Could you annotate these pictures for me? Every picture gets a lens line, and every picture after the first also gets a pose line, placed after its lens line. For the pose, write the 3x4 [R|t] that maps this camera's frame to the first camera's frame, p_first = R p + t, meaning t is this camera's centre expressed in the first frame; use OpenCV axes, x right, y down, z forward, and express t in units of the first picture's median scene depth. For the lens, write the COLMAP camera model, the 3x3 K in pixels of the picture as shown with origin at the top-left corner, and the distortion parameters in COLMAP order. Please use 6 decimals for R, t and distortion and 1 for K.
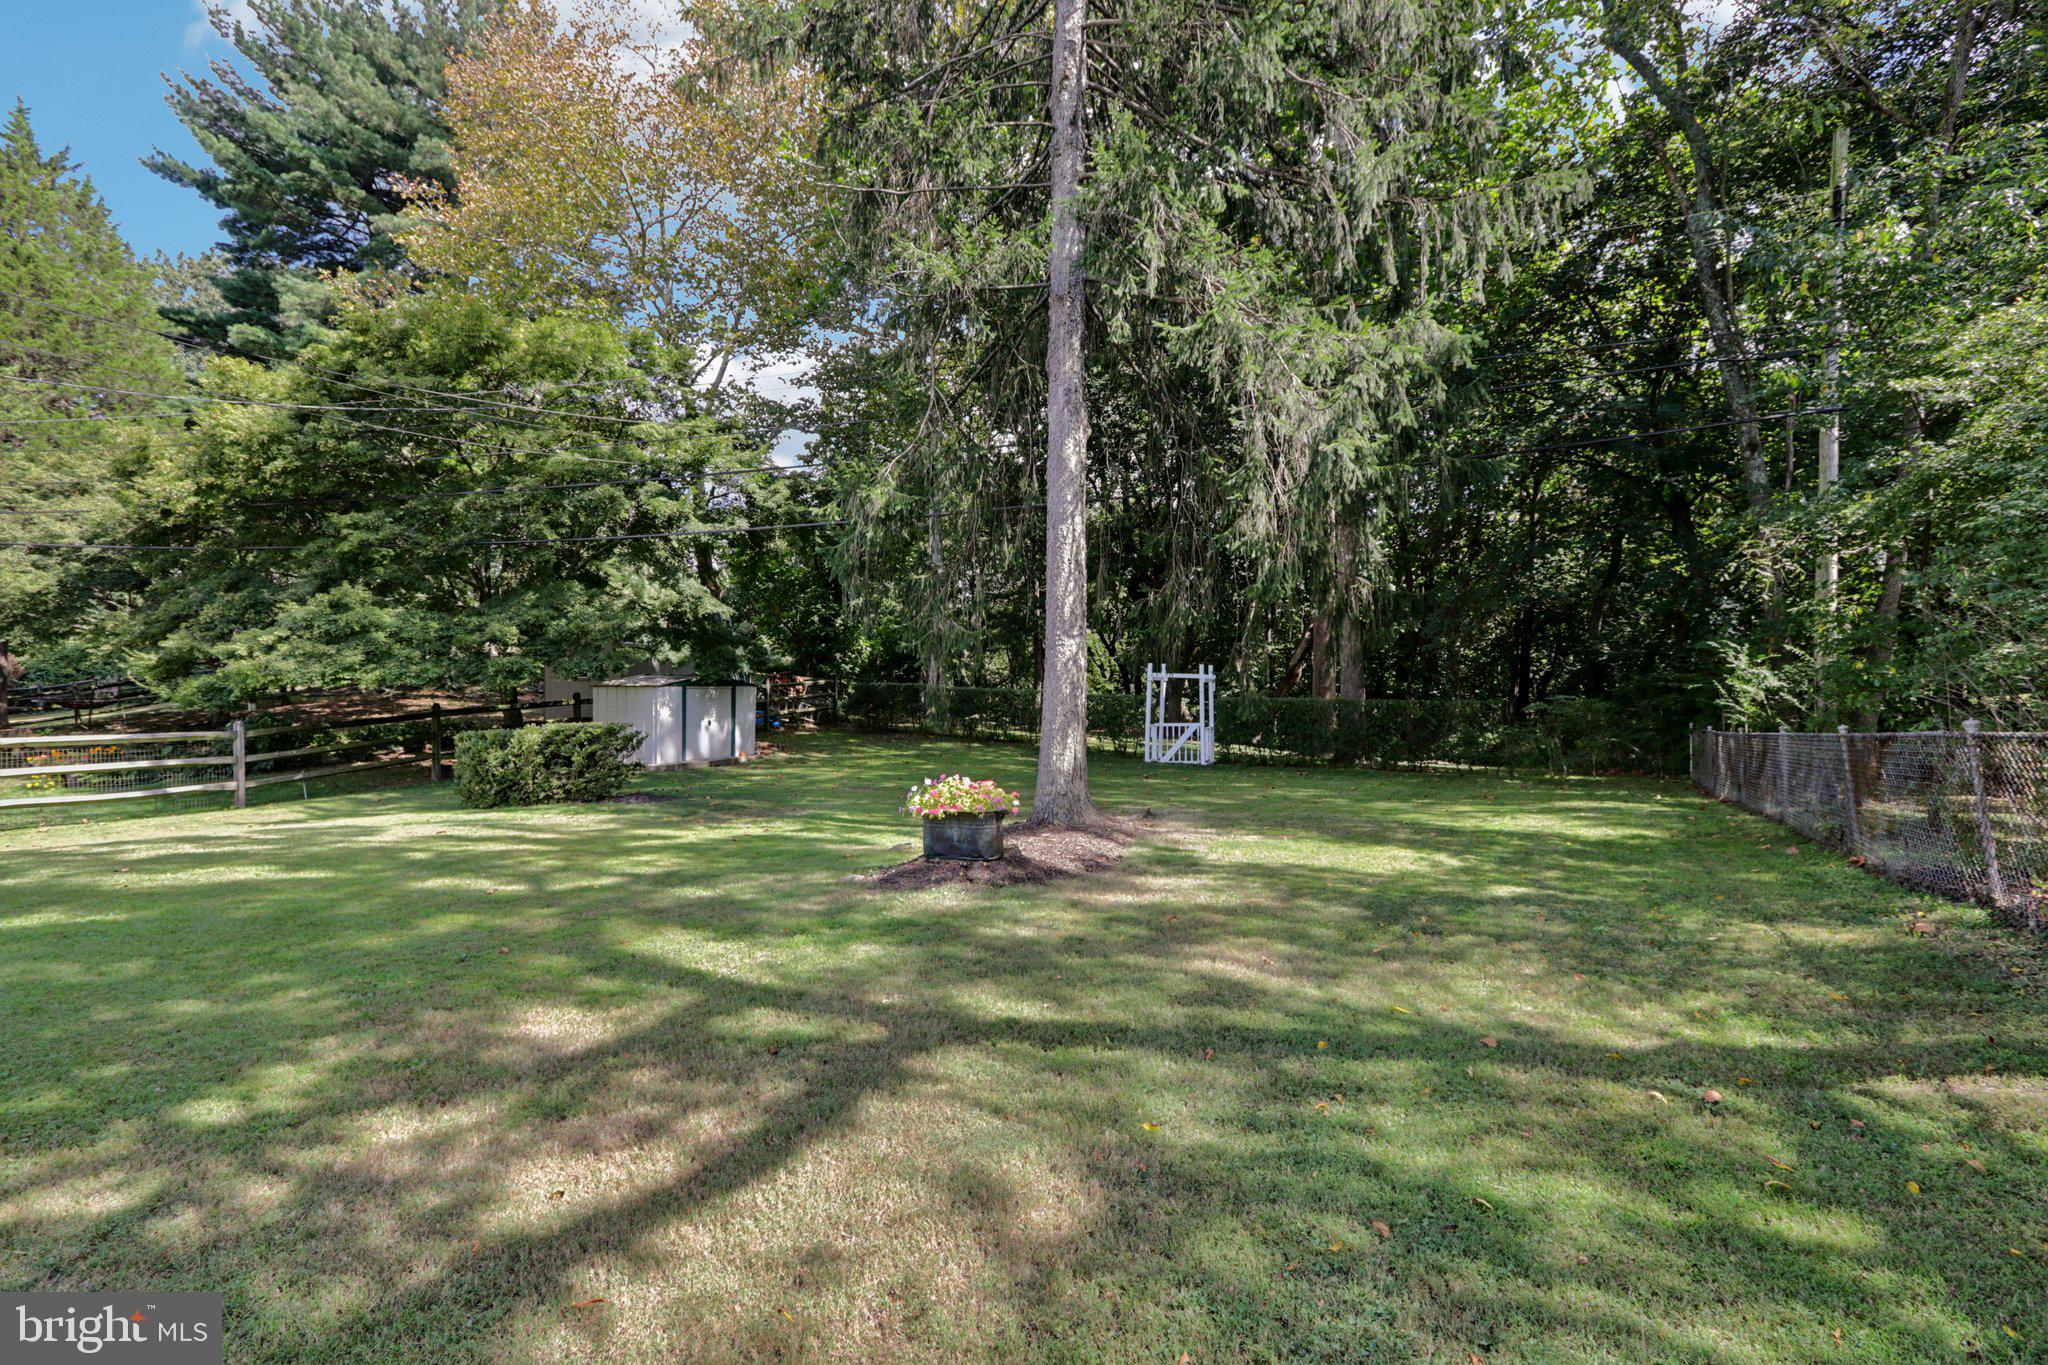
lens RADIAL K [[954.2, 0, 1036.9], [0, 954.2, 679.0], [0, 0, 1]] dist [-0.017331, 0.004619]
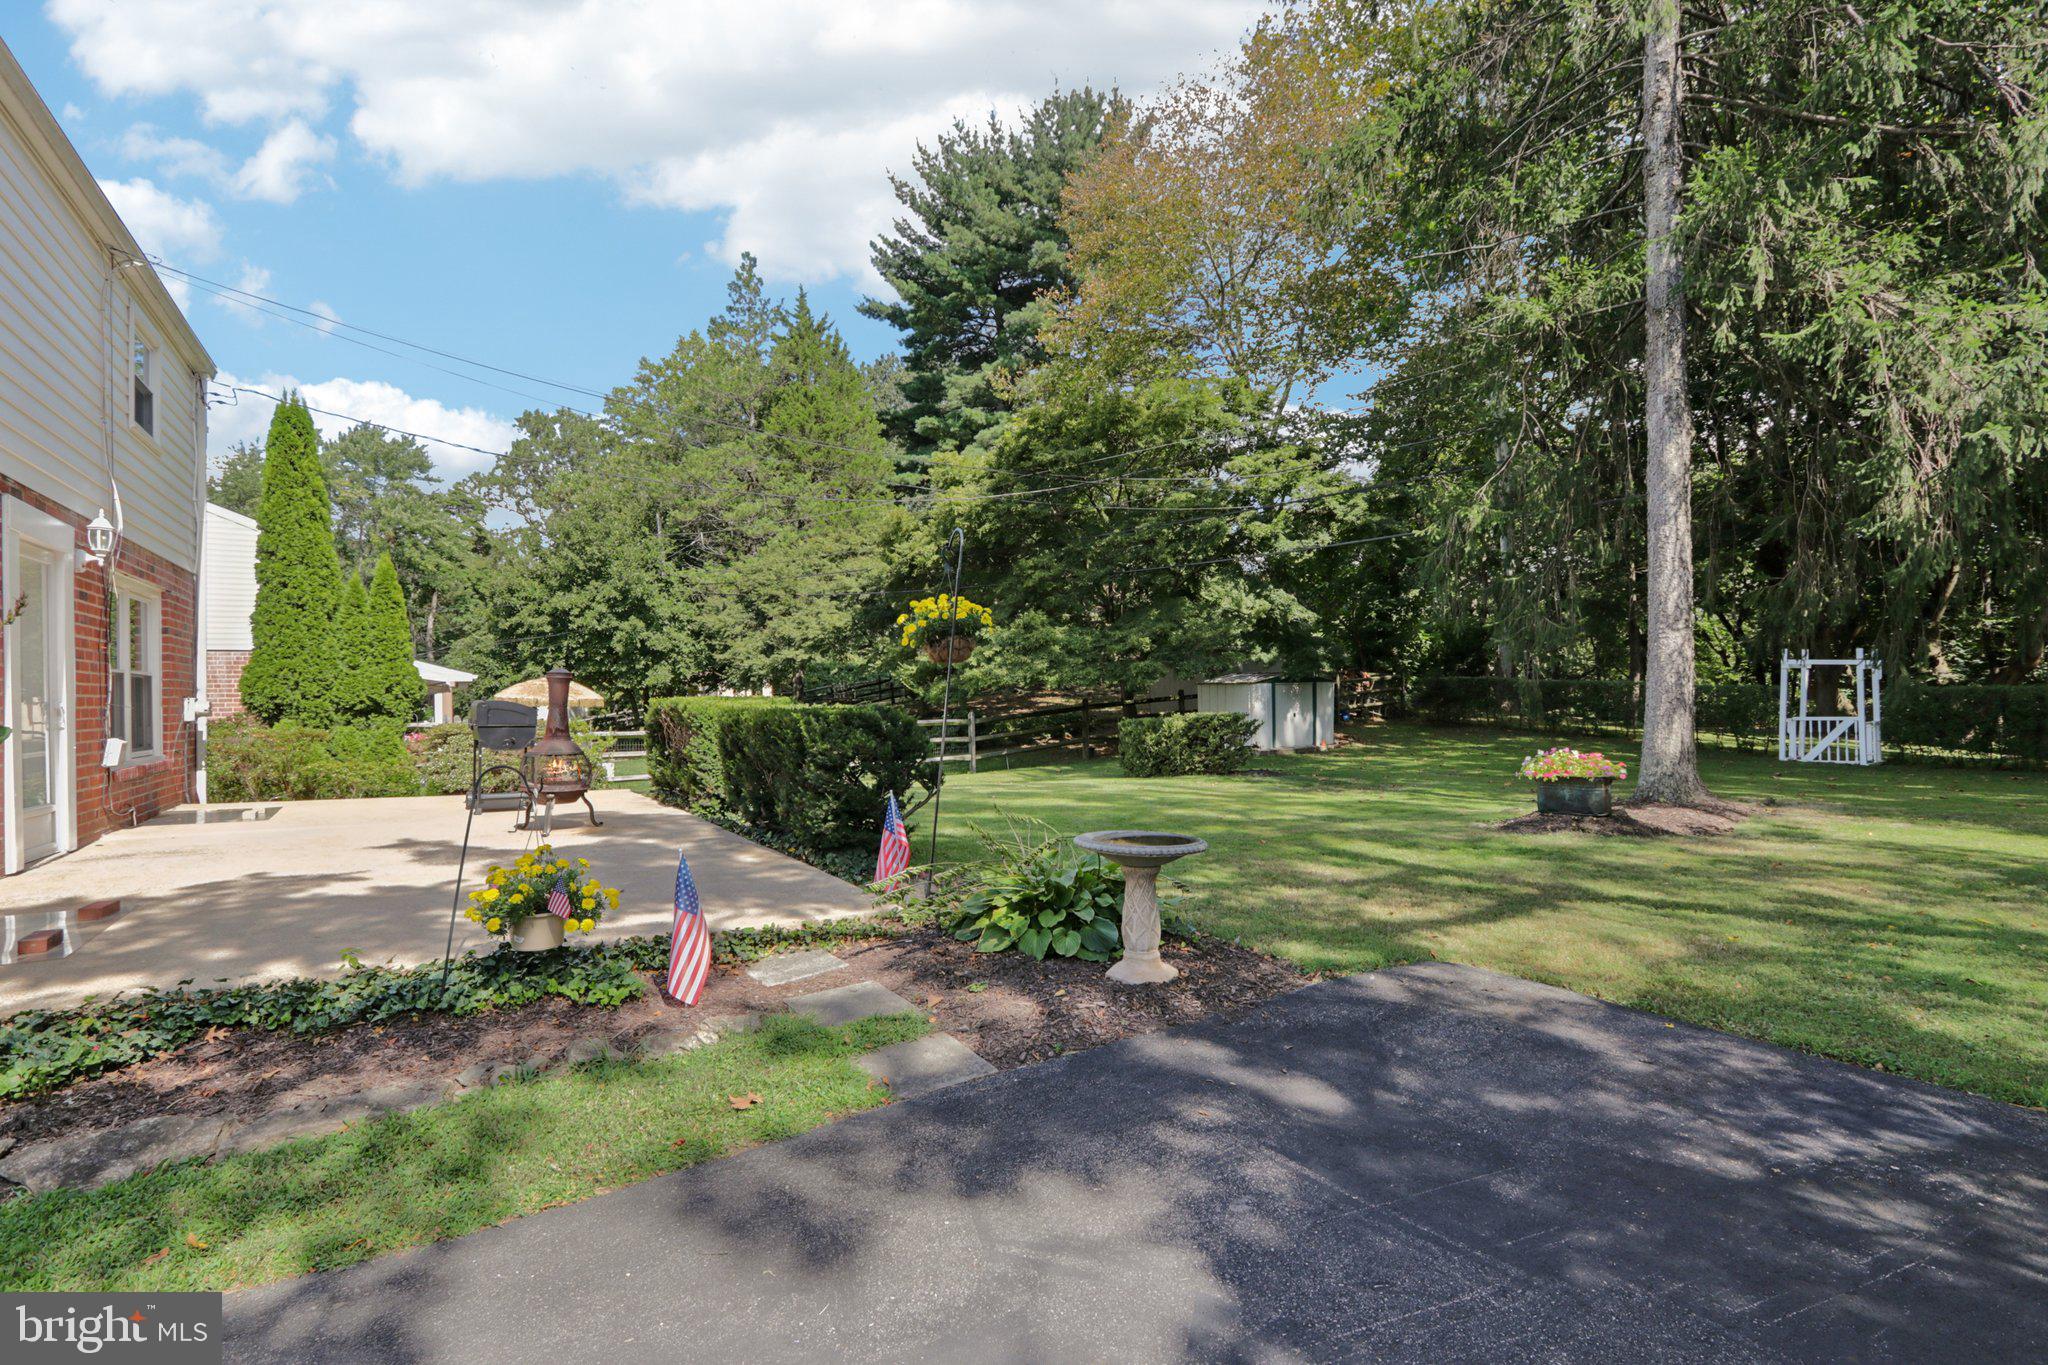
lens RADIAL K [[954.2, 0, 1028.1], [0, 954.2, 684.5], [0, 0, 1]] dist [-0.017331, 0.004619]
pose [[0.843721, -0.014072, -0.536597, -0.004109], [0.018711, 0.999820, 0.003201, 0.000385], [0.536455, -0.012741, 0.843833, -0.150872]]
